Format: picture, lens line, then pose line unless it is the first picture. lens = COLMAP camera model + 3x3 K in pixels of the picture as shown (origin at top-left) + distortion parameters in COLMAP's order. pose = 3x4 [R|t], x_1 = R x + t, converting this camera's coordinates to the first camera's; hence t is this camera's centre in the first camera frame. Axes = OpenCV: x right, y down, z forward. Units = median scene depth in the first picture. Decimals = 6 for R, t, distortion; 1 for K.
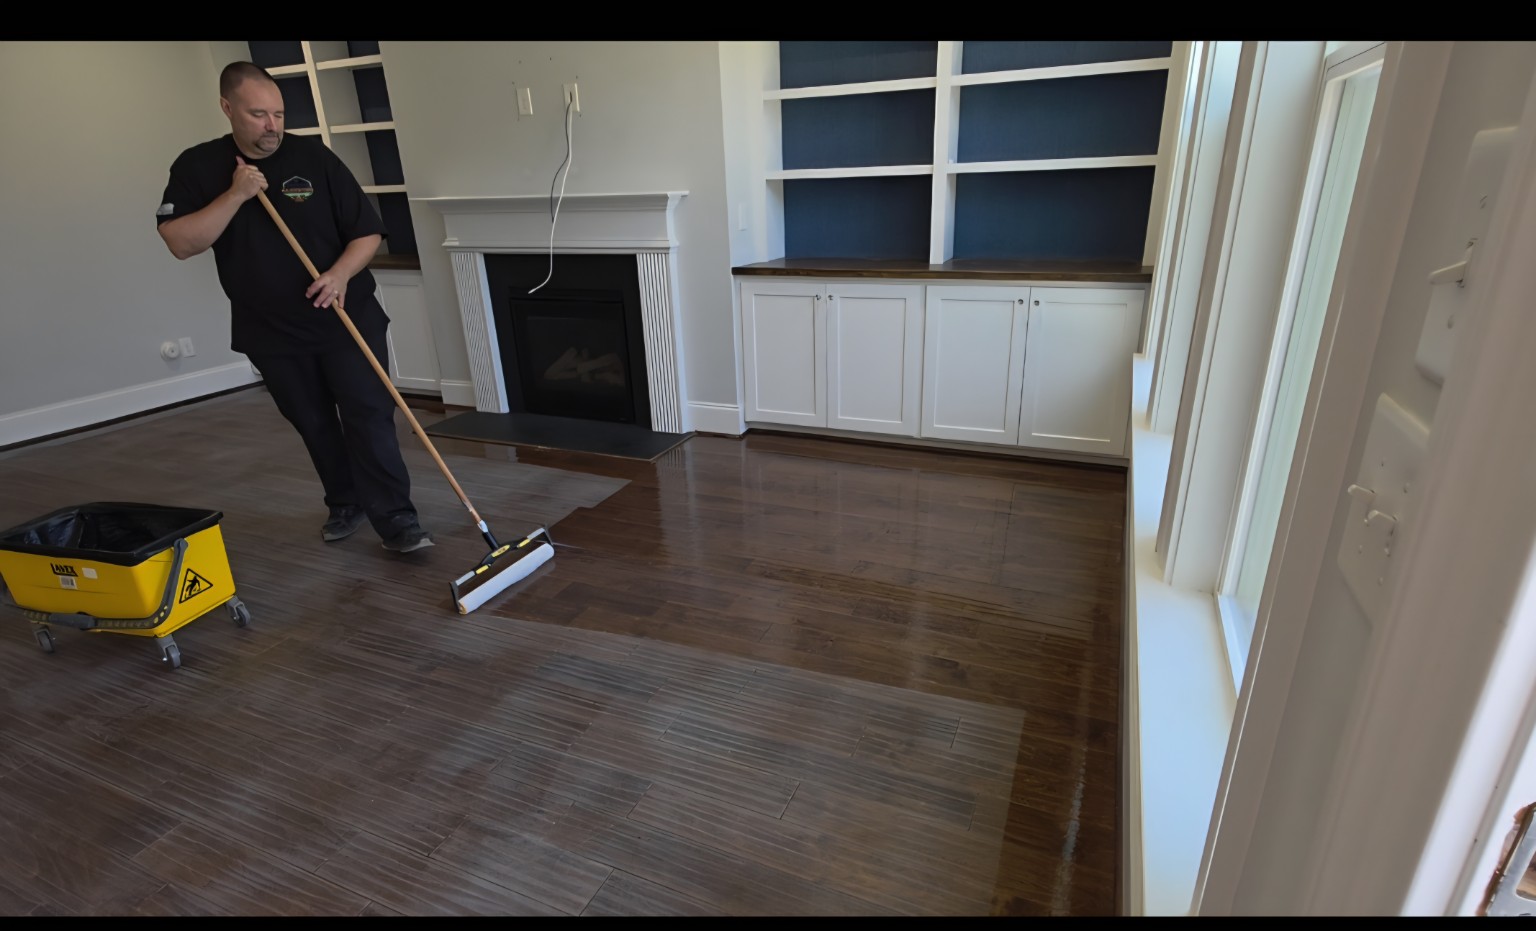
lens RADIAL K [[775.6, 0, 770.8], [0, 775.6, 471.7], [0, 0, 1]] dist [0.000199, -0.000005]
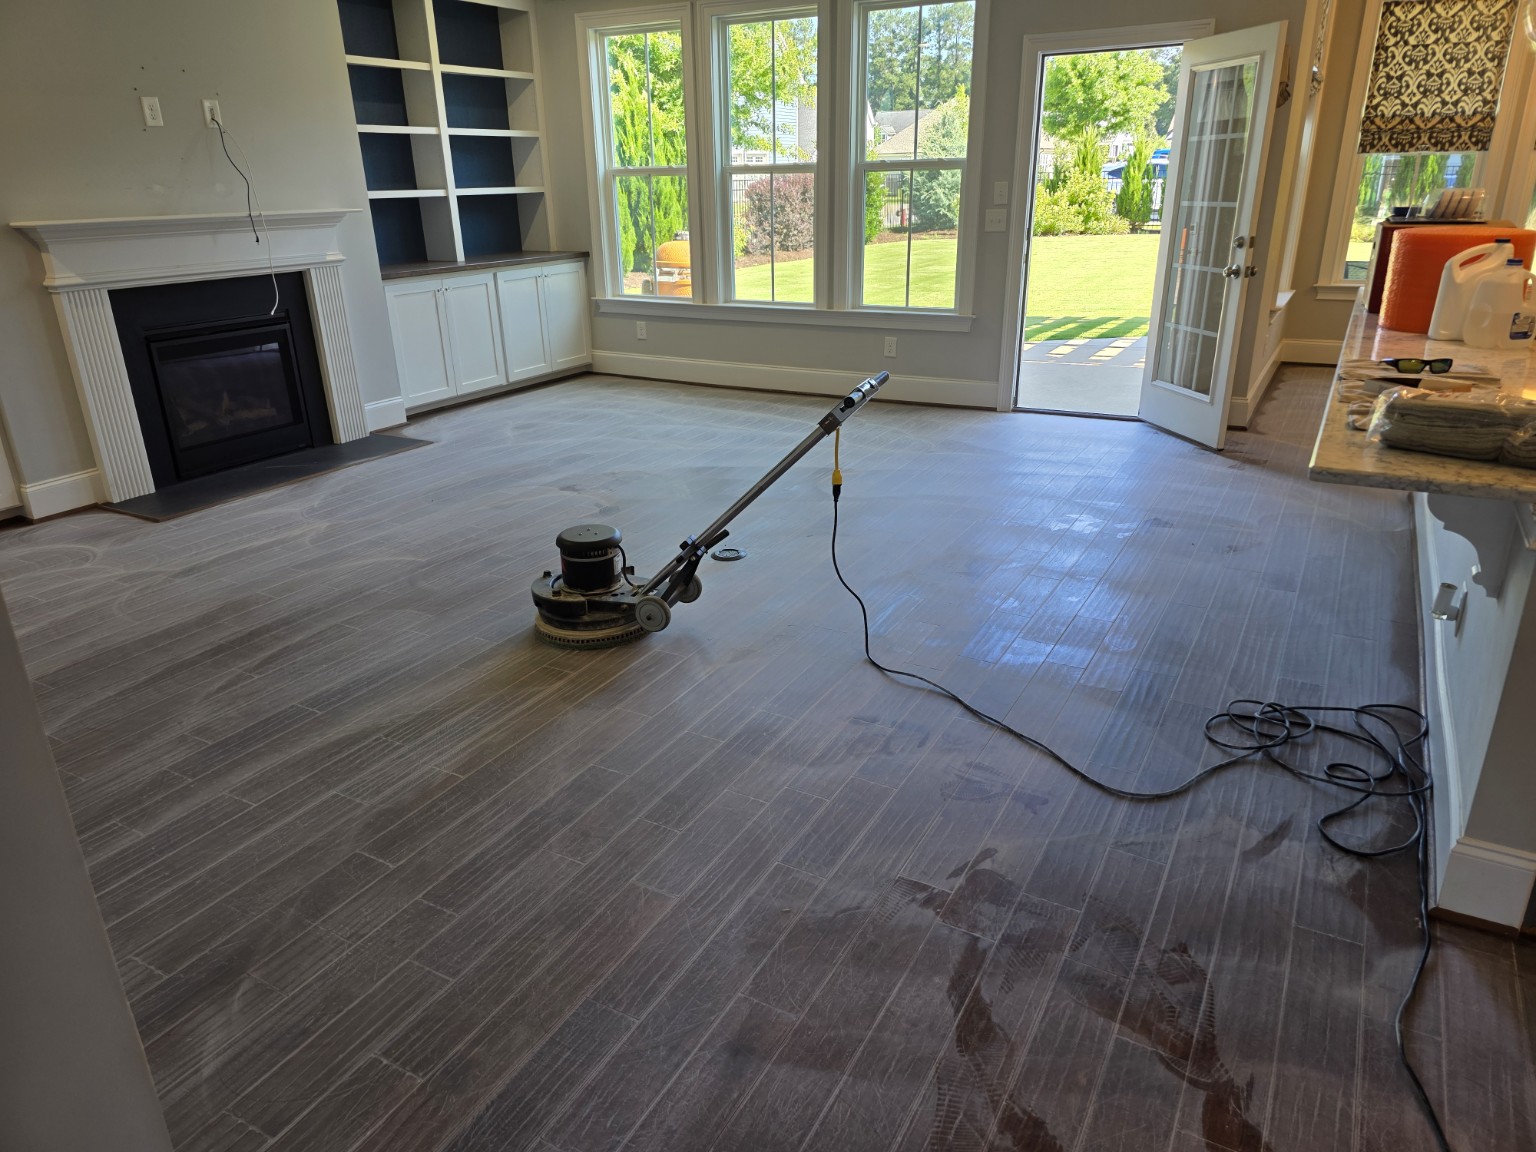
lens RADIAL K [[1001.0, 0, 765.4], [0, 1001.0, 528.6], [0, 0, 1]] dist [0.051064, -0.051490]
pose [[0.117465, -0.299558, 0.946819, -2.138472], [0.375908, 0.895888, 0.236808, -0.090260], [-0.919182, 0.328100, 0.217841, 0.382012]]
